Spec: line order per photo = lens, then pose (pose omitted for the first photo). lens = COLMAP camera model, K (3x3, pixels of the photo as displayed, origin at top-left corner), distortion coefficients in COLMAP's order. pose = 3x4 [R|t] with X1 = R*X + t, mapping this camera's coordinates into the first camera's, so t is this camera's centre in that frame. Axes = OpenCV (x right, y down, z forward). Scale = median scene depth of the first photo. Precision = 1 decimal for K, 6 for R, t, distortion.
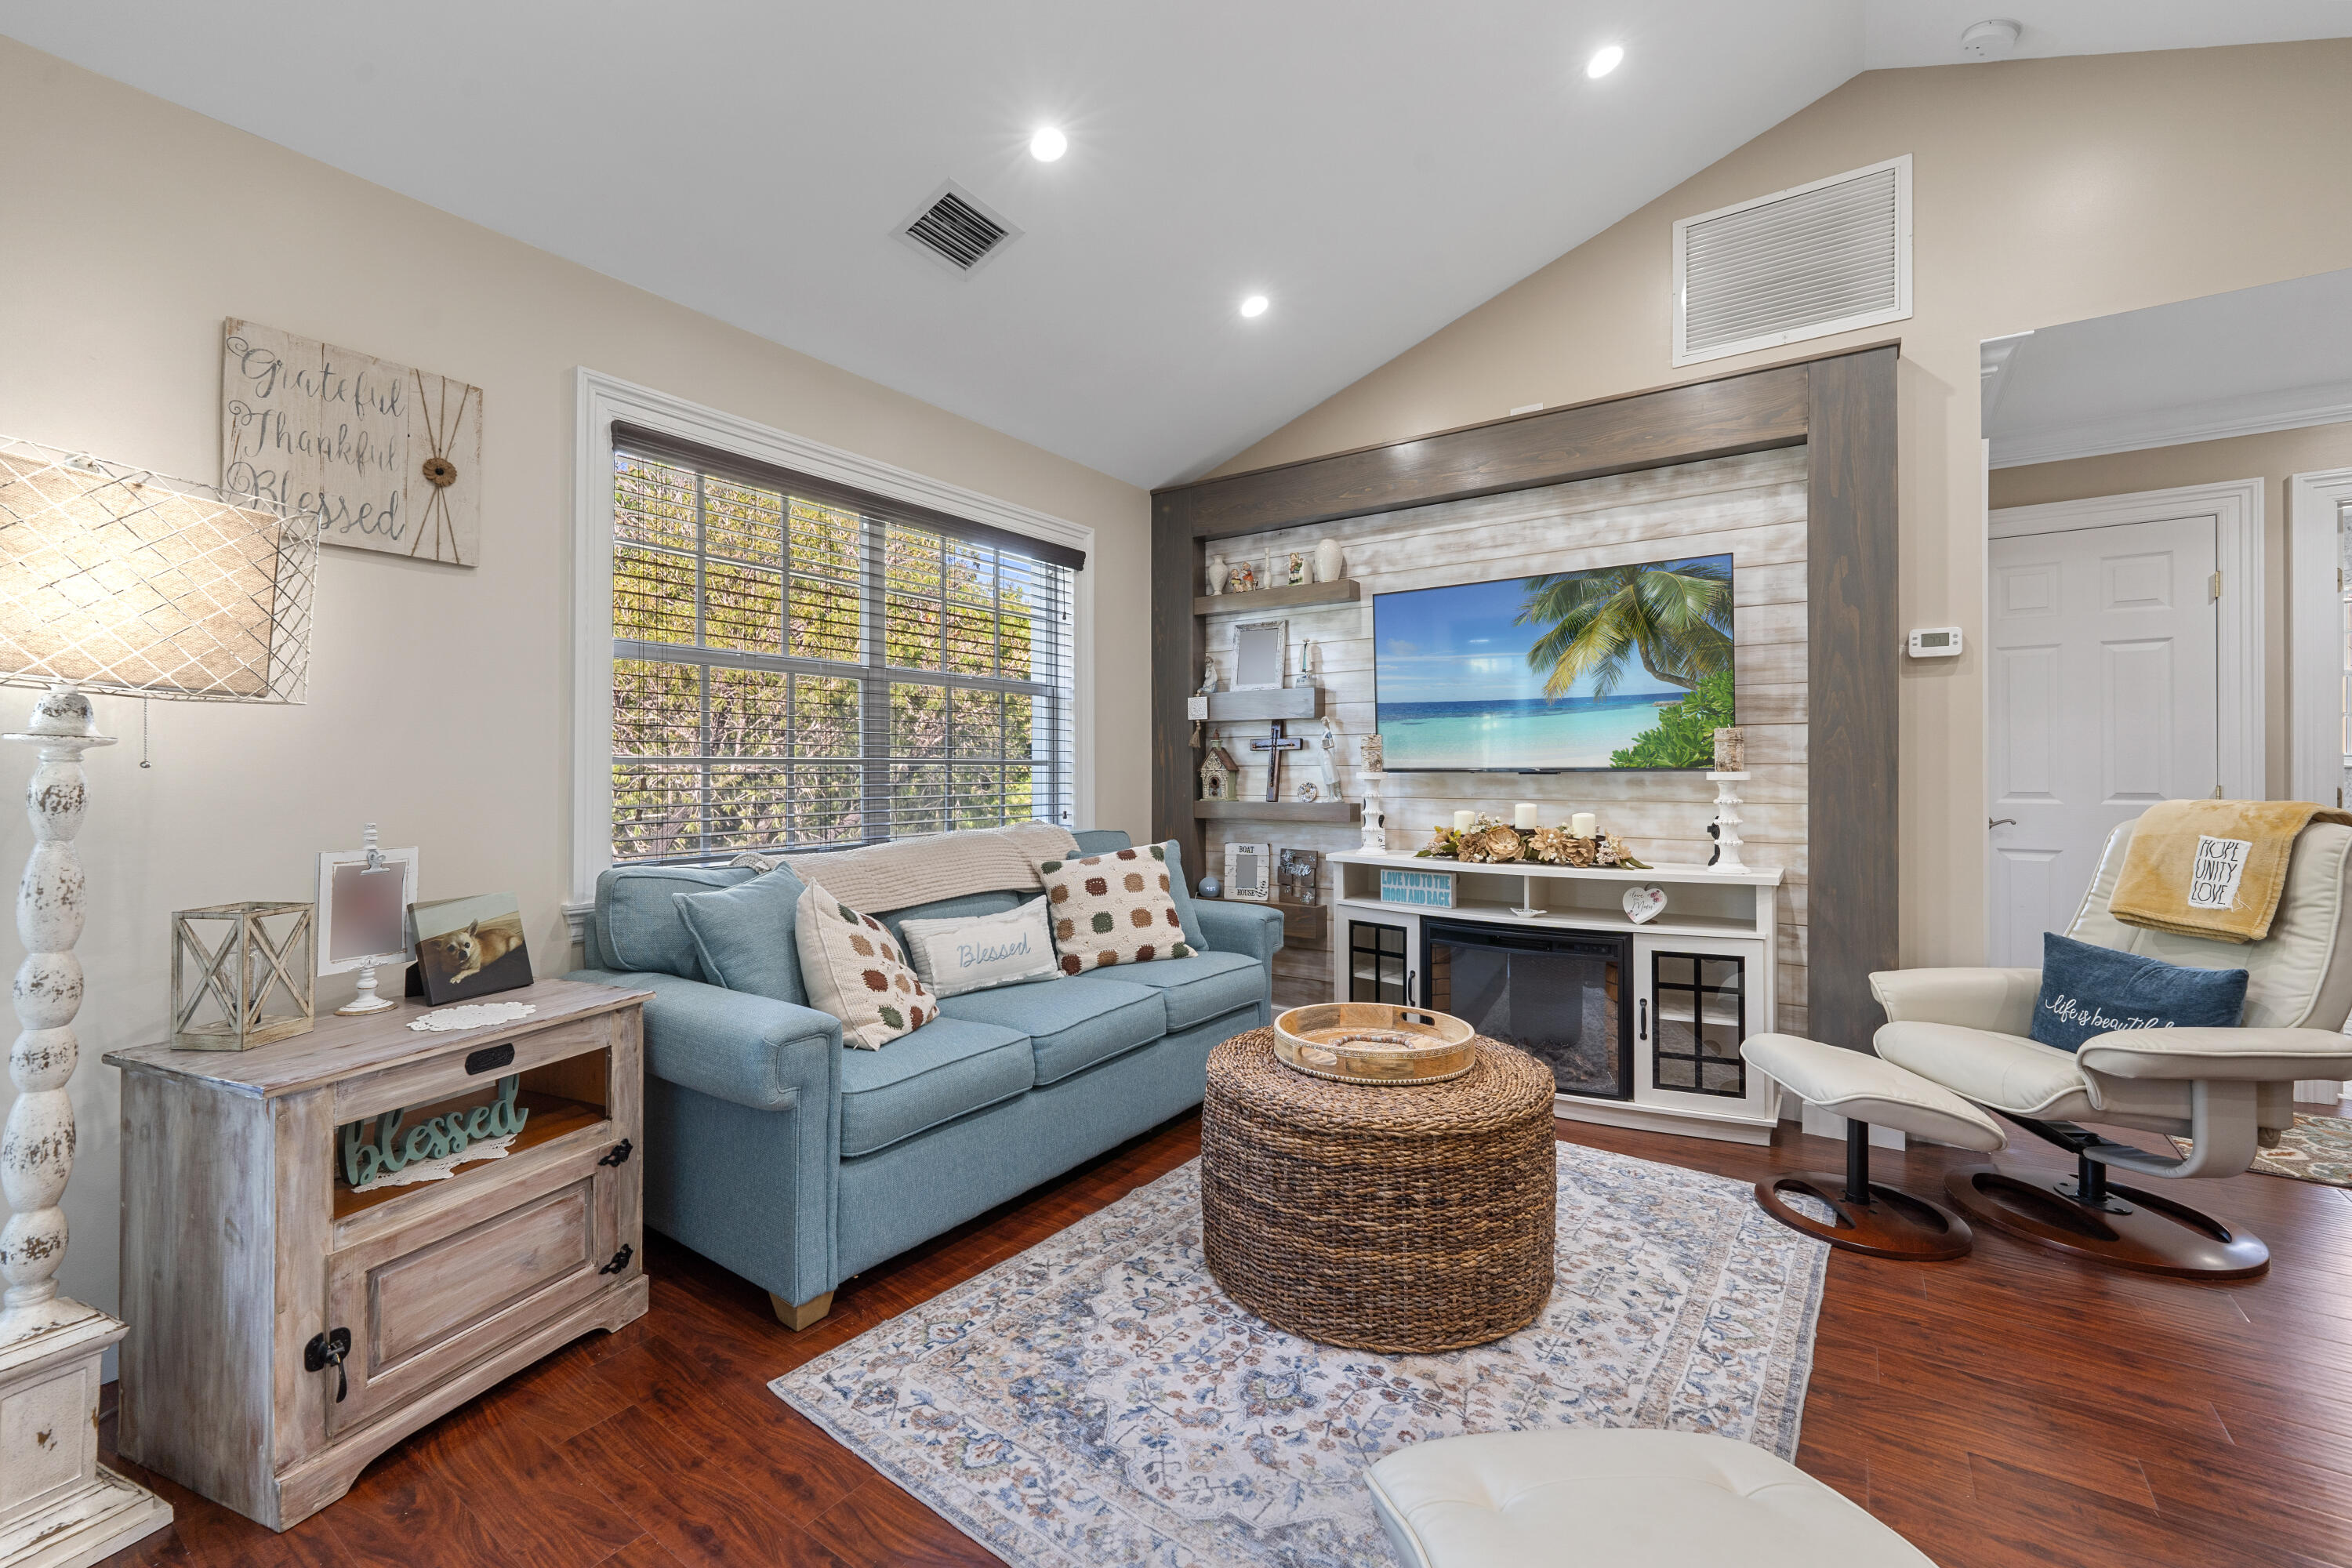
lens RADIAL K [[964.6, 0, 1170.1], [0, 964.6, 768.8], [0, 0, 1]] dist [-0.001026, -0.000190]
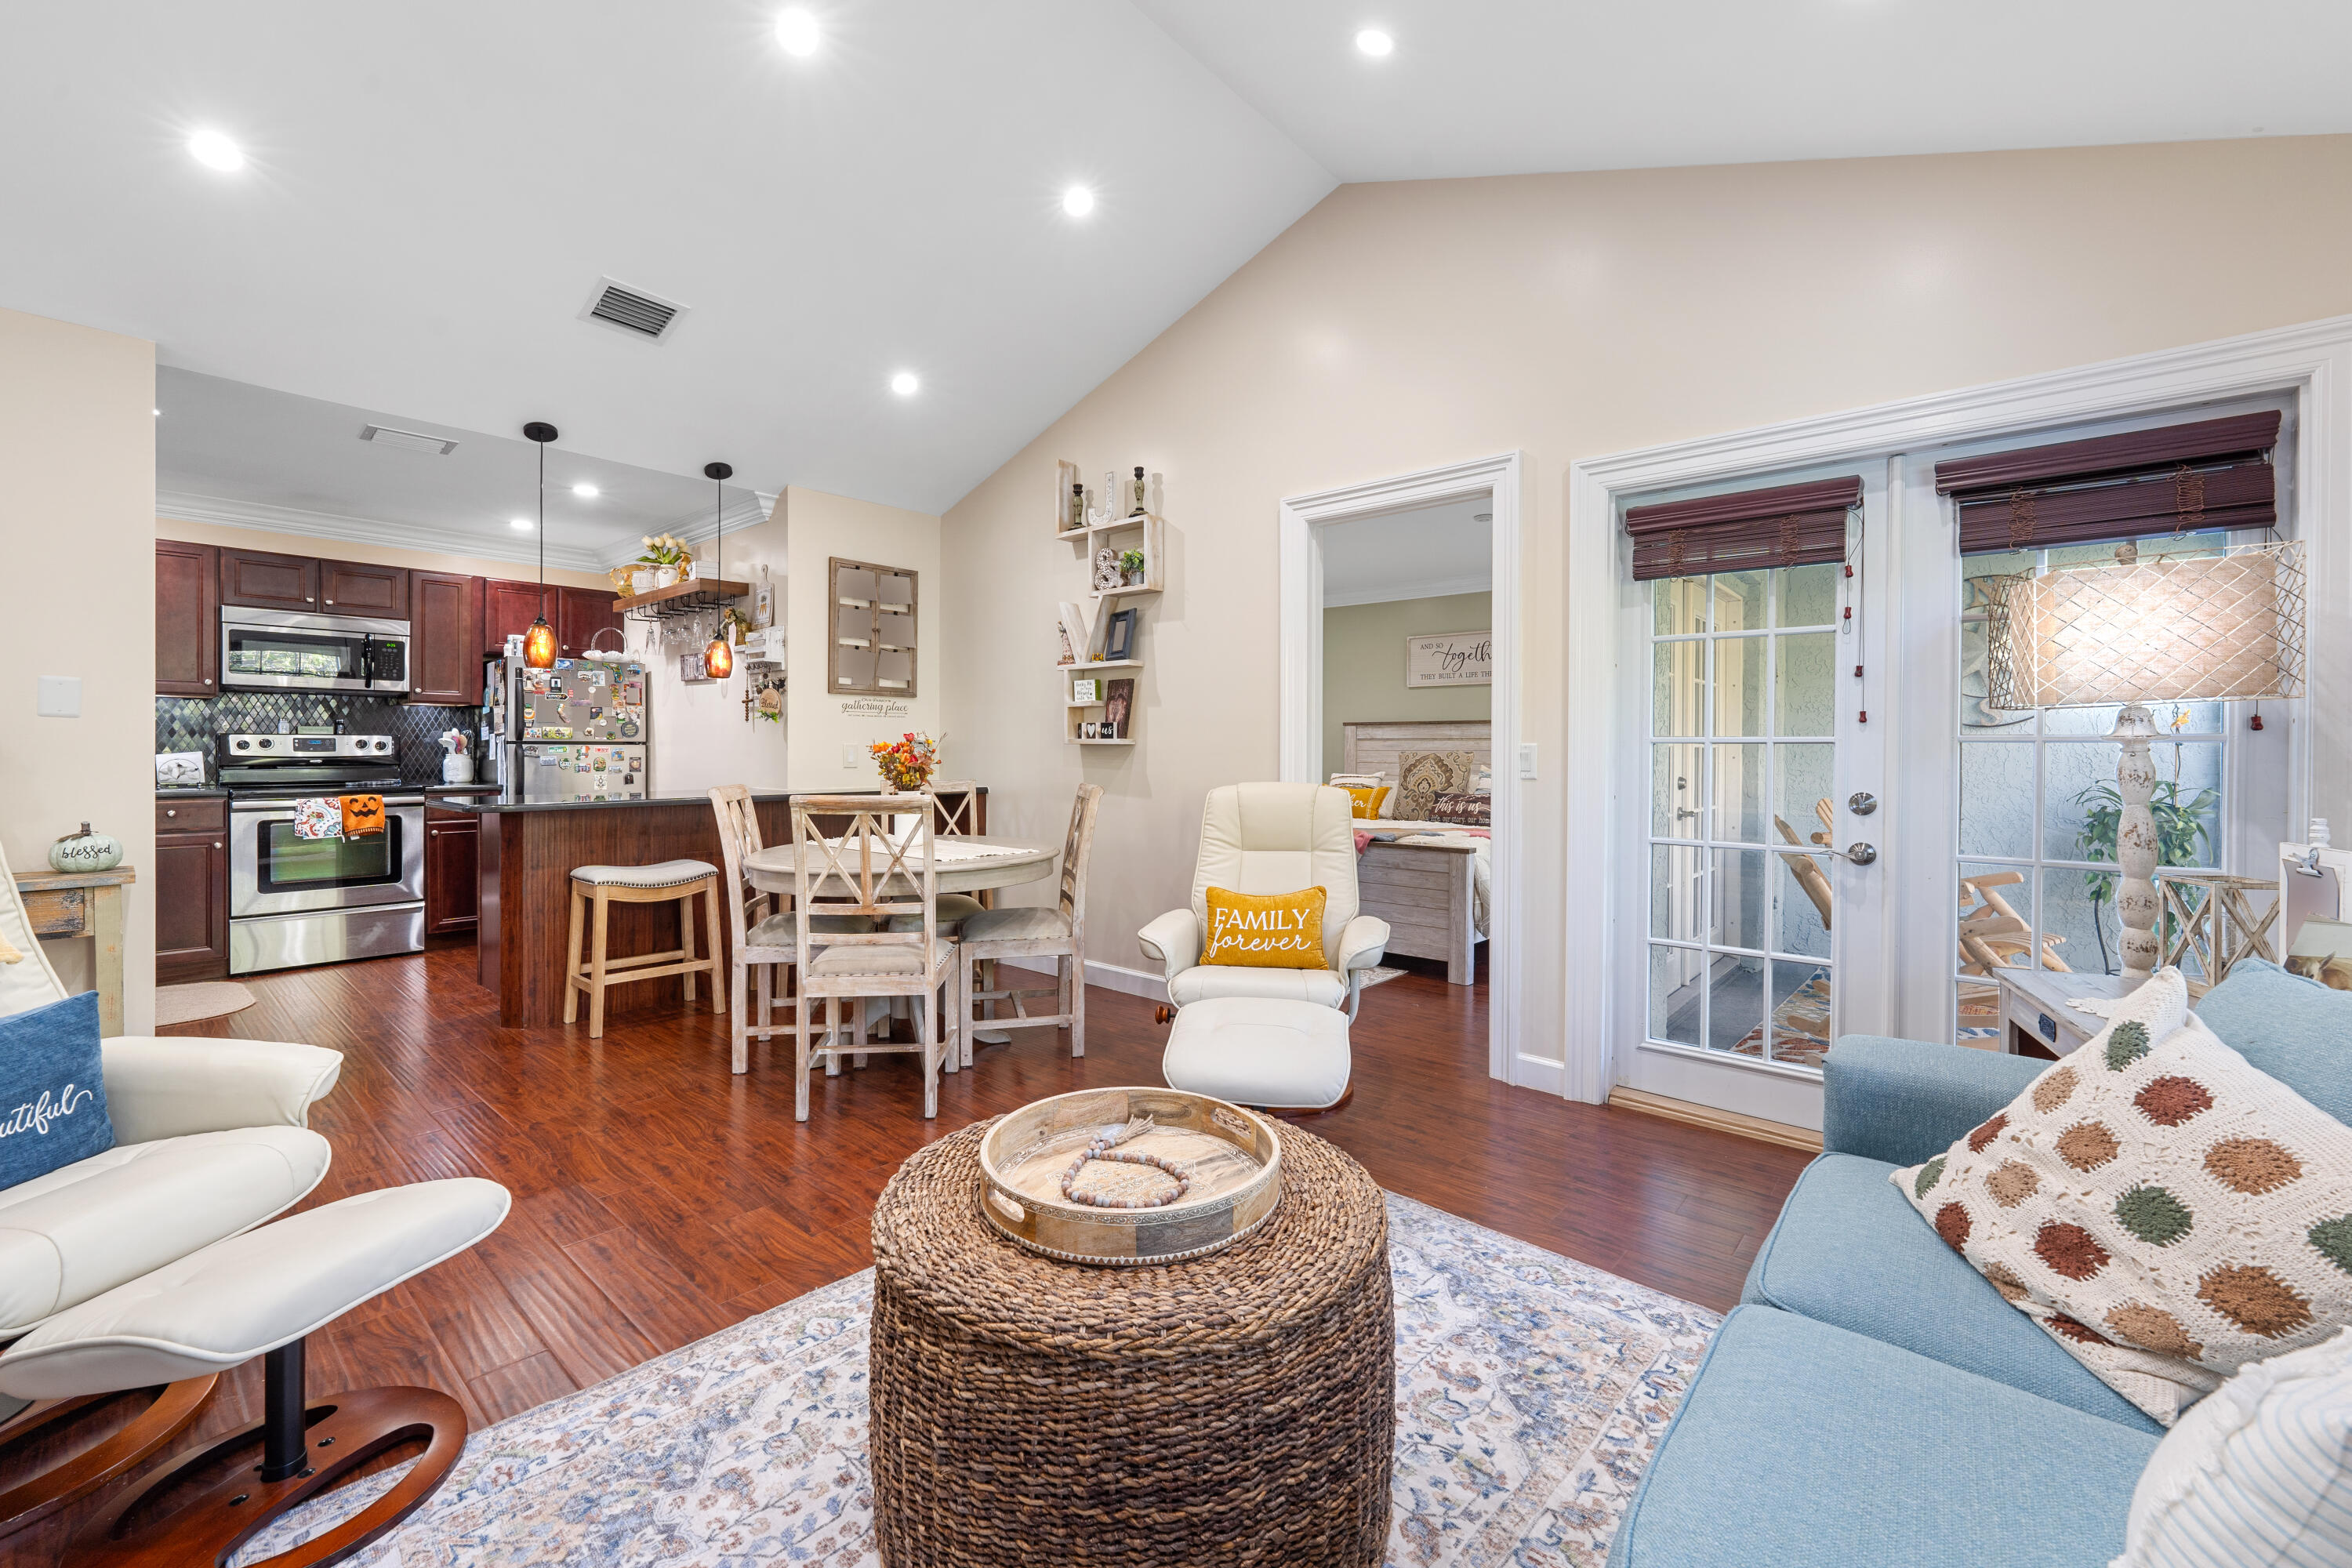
lens RADIAL K [[962.9, 0, 1174.4], [0, 962.9, 756.4], [0, 0, 1]] dist [0.000479, -0.000231]
pose [[-0.994549, -0.005637, 0.104121, 0.129576], [-0.005289, 0.999979, 0.003622, 0.000983], [-0.104139, 0.003052, -0.994558, 1.880770]]
